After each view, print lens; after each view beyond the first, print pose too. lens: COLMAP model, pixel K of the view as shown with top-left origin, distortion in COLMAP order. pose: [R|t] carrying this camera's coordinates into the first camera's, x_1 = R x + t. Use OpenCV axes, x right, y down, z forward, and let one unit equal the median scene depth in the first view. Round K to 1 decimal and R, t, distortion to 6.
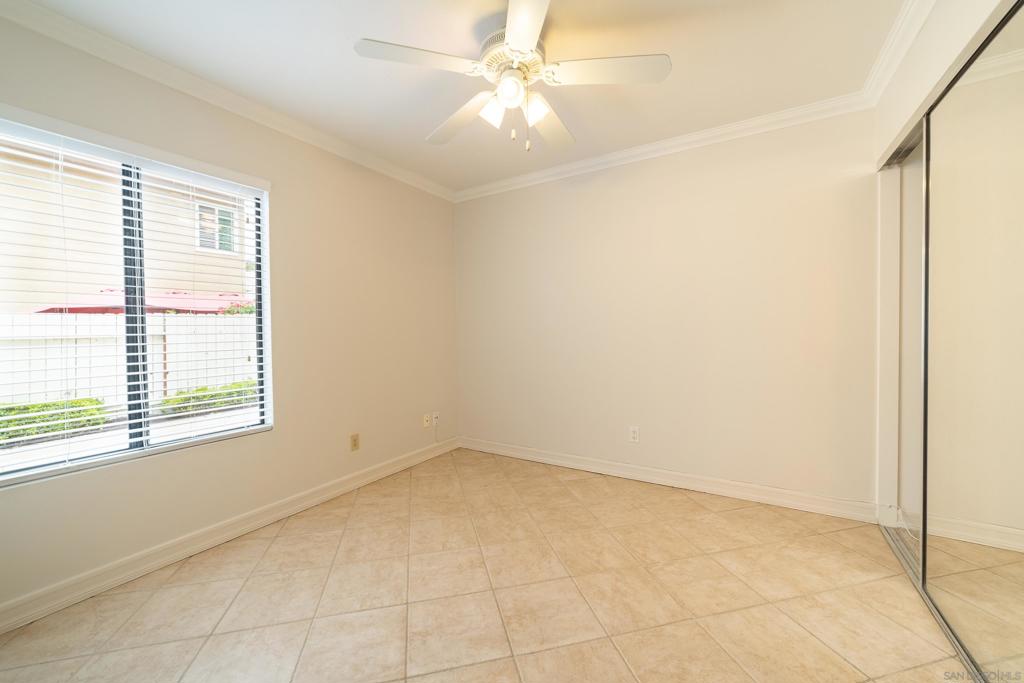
lens RADIAL K [[396.1, 0, 504.7], [0, 396.1, 336.8], [0, 0, 1]] dist [-0.020693, 0.008216]
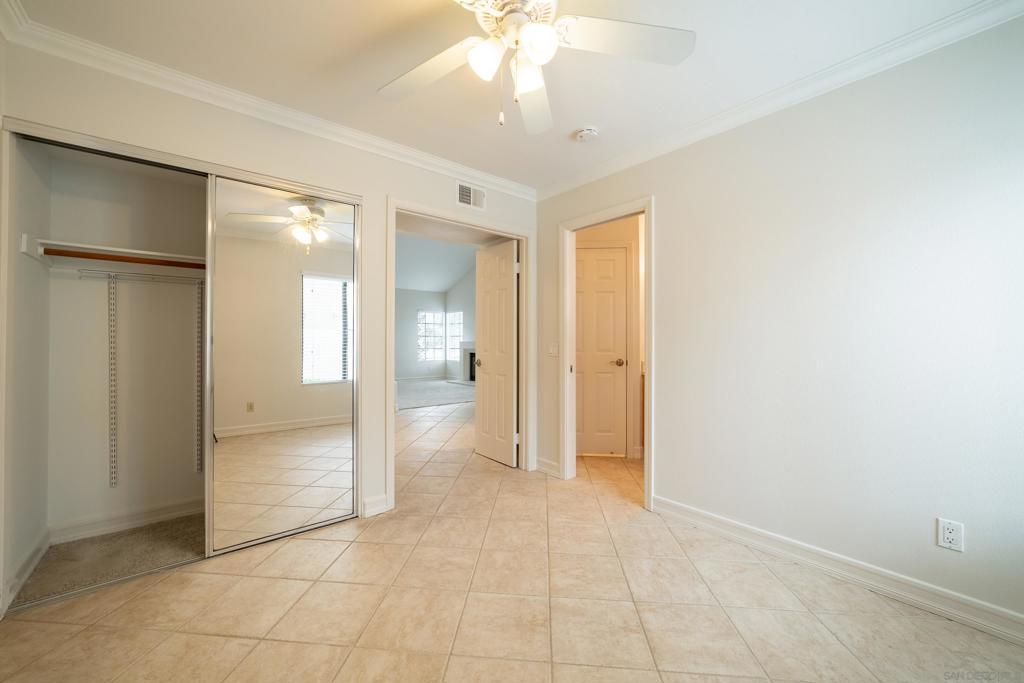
lens RADIAL K [[396.1, 0, 504.7], [0, 396.1, 336.8], [0, 0, 1]] dist [-0.020693, 0.008216]
pose [[-0.948949, 0.014723, 0.315086, -0.224942], [0.018355, 0.999795, 0.008563, -0.036659], [-0.314895, 0.013909, -0.949024, 1.986079]]
